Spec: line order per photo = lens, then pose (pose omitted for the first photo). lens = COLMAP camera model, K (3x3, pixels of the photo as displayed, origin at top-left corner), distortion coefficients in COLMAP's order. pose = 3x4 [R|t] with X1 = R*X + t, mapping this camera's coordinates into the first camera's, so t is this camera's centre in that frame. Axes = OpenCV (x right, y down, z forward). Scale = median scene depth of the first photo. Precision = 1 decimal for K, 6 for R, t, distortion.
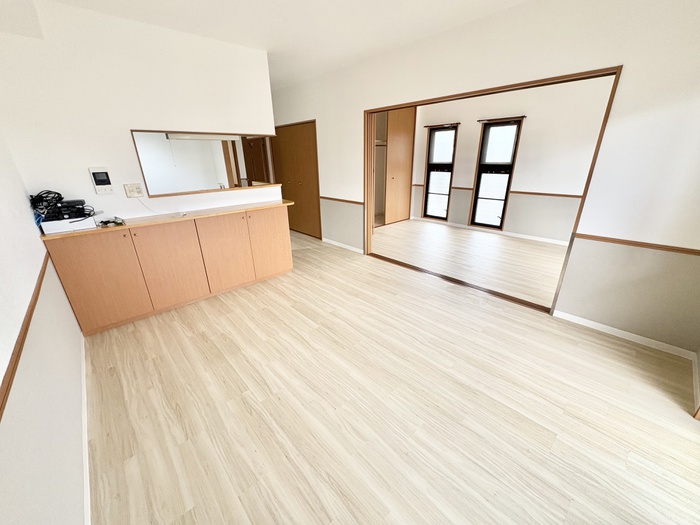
lens RADIAL K [[280.5, 0, 352.9], [0, 280.5, 263.4], [0, 0, 1]] dist [-0.000205, -0.000847]
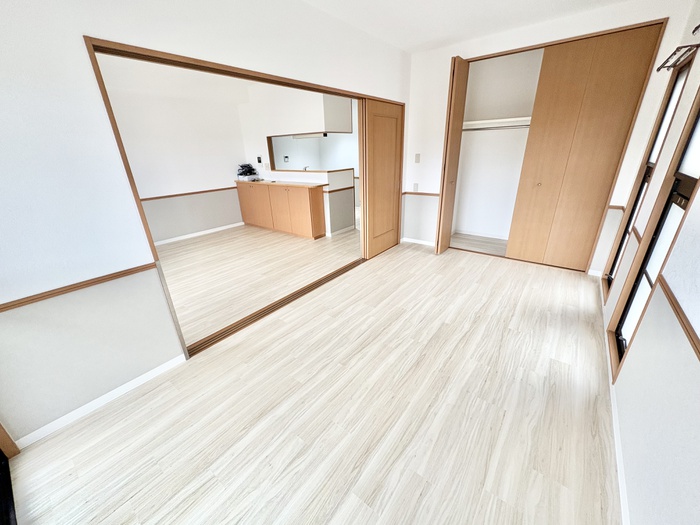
lens RADIAL K [[280.5, 0, 353.0], [0, 280.5, 262.9], [0, 0, 1]] dist [-0.000205, -0.000847]
pose [[0.158630, 0.374902, -0.913392, 1.200092], [-0.334302, 0.890858, 0.307594, -0.391026], [0.929020, 0.256555, 0.266647, 1.004147]]
